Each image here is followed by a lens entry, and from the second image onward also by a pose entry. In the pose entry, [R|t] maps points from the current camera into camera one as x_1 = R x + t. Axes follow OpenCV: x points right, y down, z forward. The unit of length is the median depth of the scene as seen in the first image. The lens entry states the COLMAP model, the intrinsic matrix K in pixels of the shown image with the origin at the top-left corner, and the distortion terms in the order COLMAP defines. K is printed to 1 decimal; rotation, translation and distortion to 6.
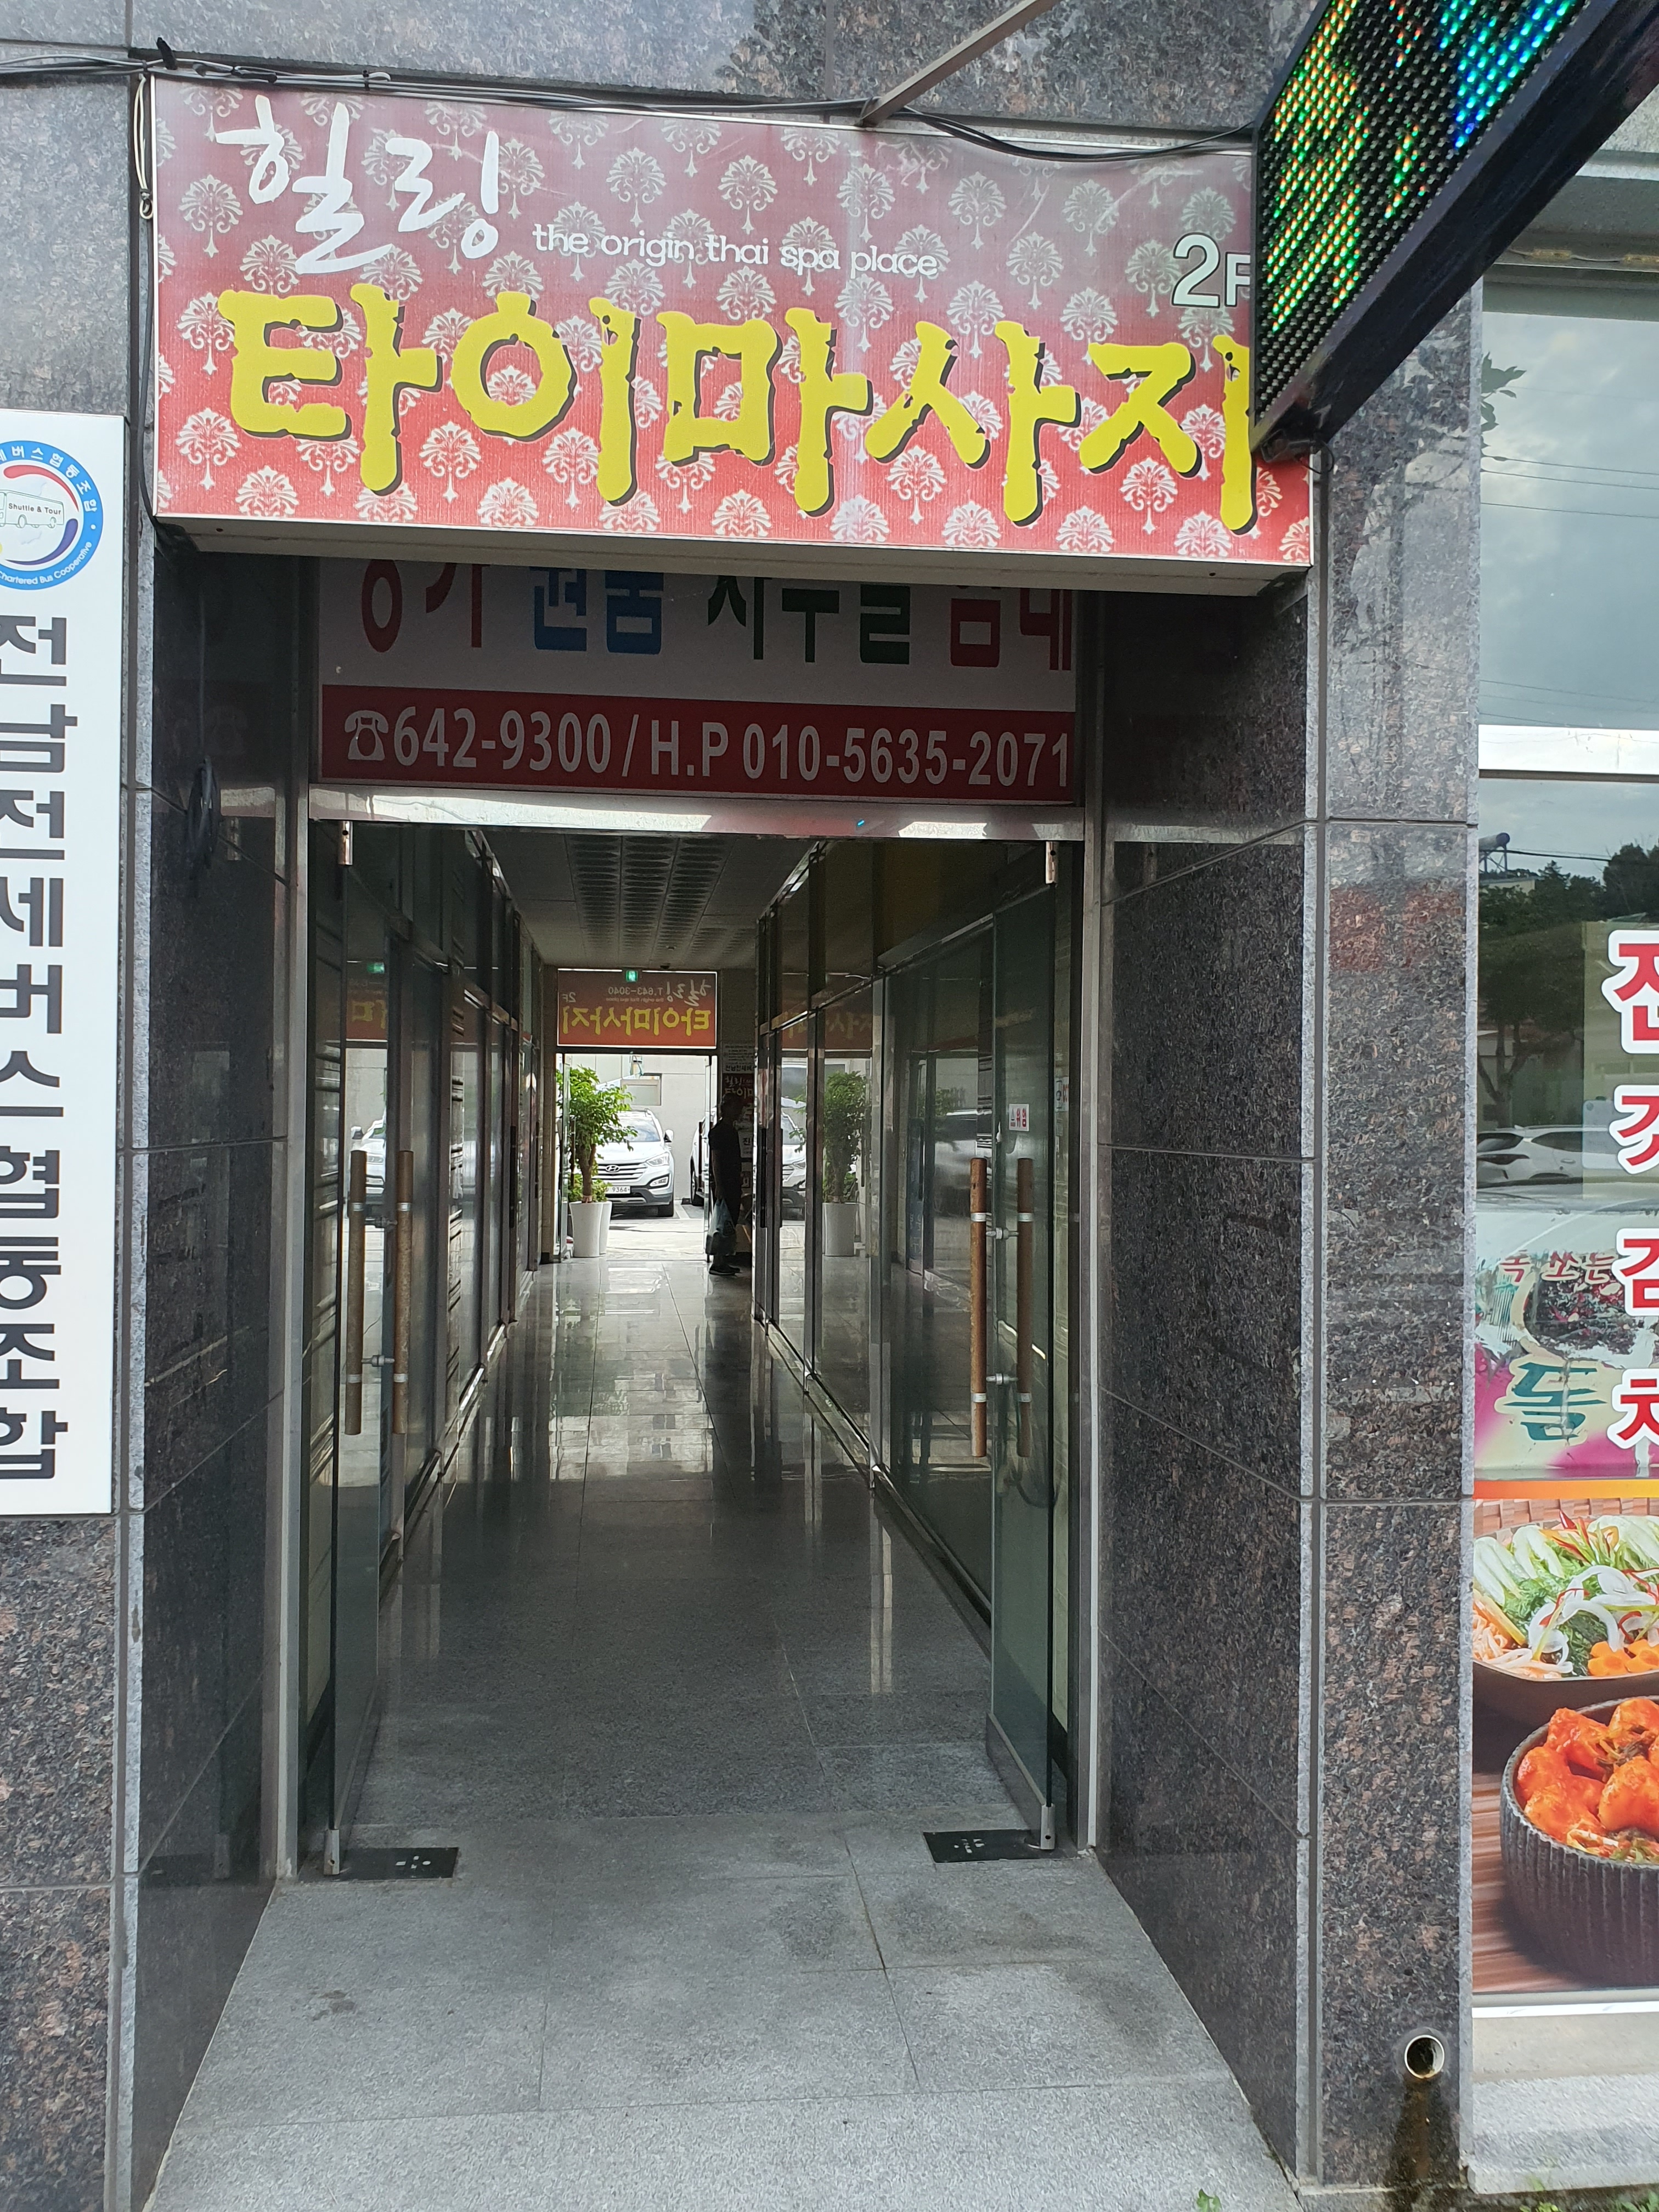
lens RADIAL K [[1810.7, 0, 828.6], [0, 1810.7, 1101.4], [0, 0, 1]] dist [-0.006041, 0.030316]
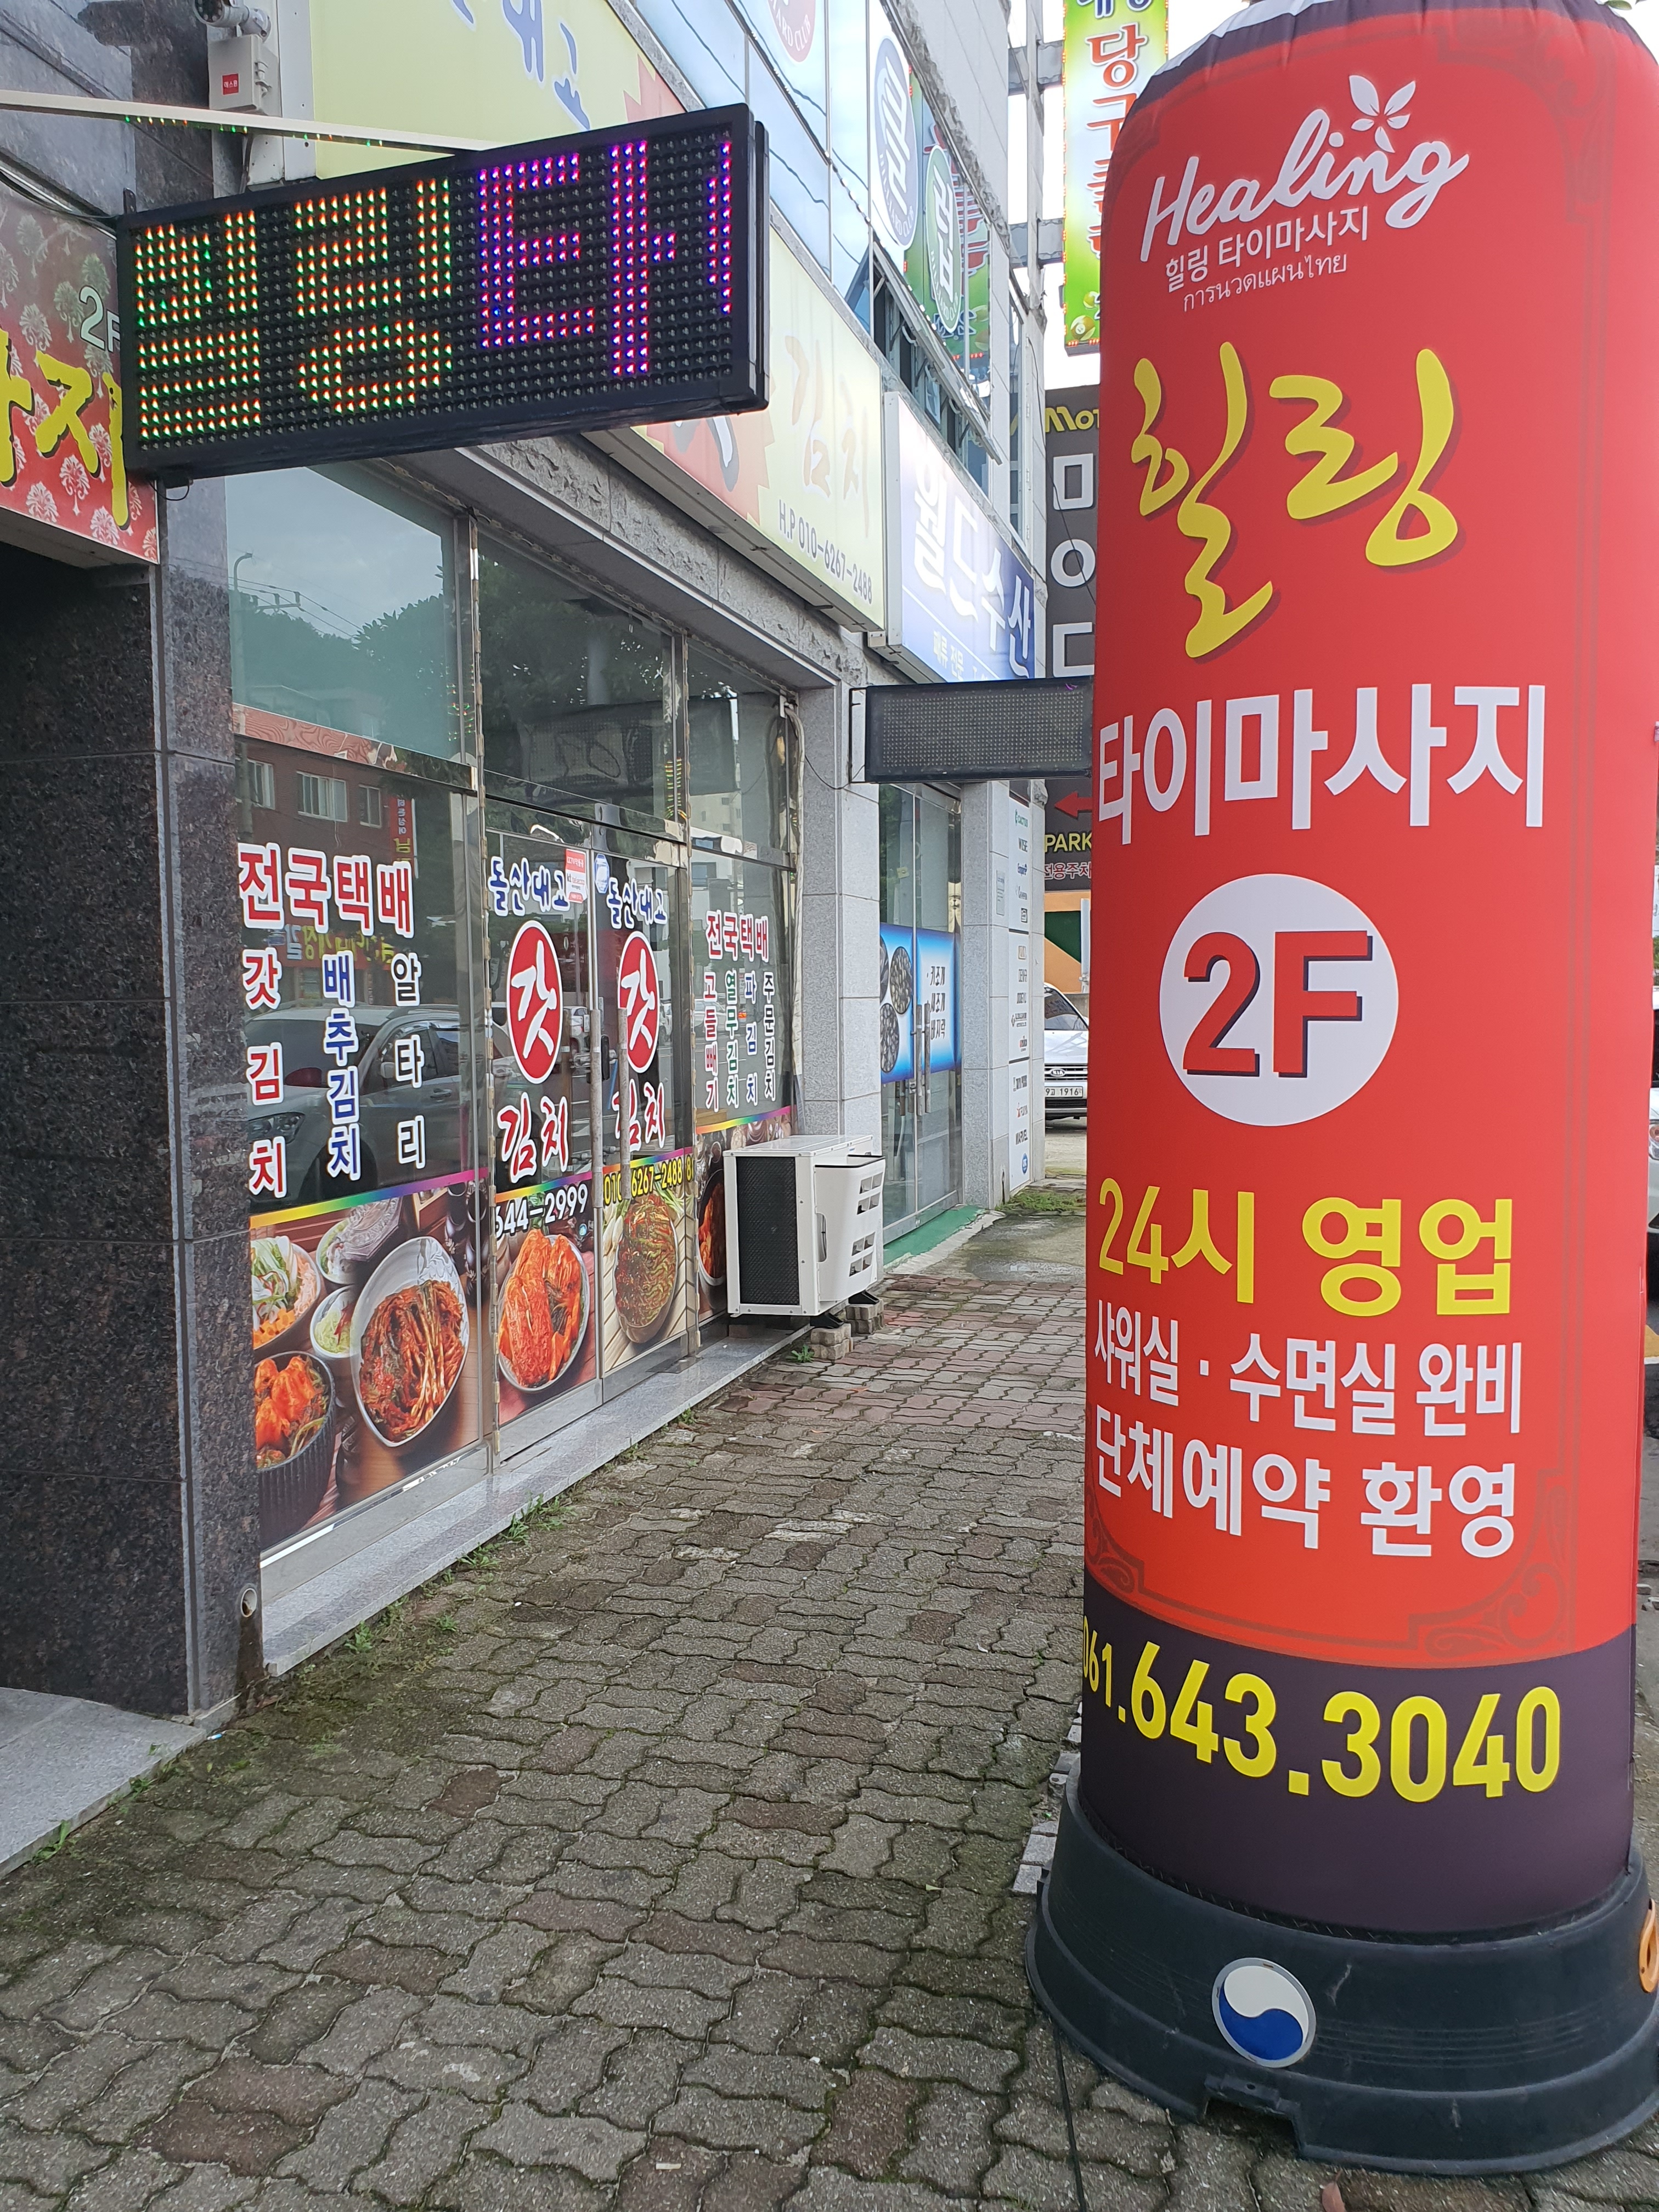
lens RADIAL K [[1810.7, 0, 827.0], [0, 1810.7, 1108.8], [0, 0, 1]] dist [-0.006041, 0.030316]
pose [[0.376084, -0.071307, 0.923838, -0.837769], [0.012989, 0.997342, 0.071693, 0.023331], [-0.926494, -0.014963, 0.376011, 0.009925]]
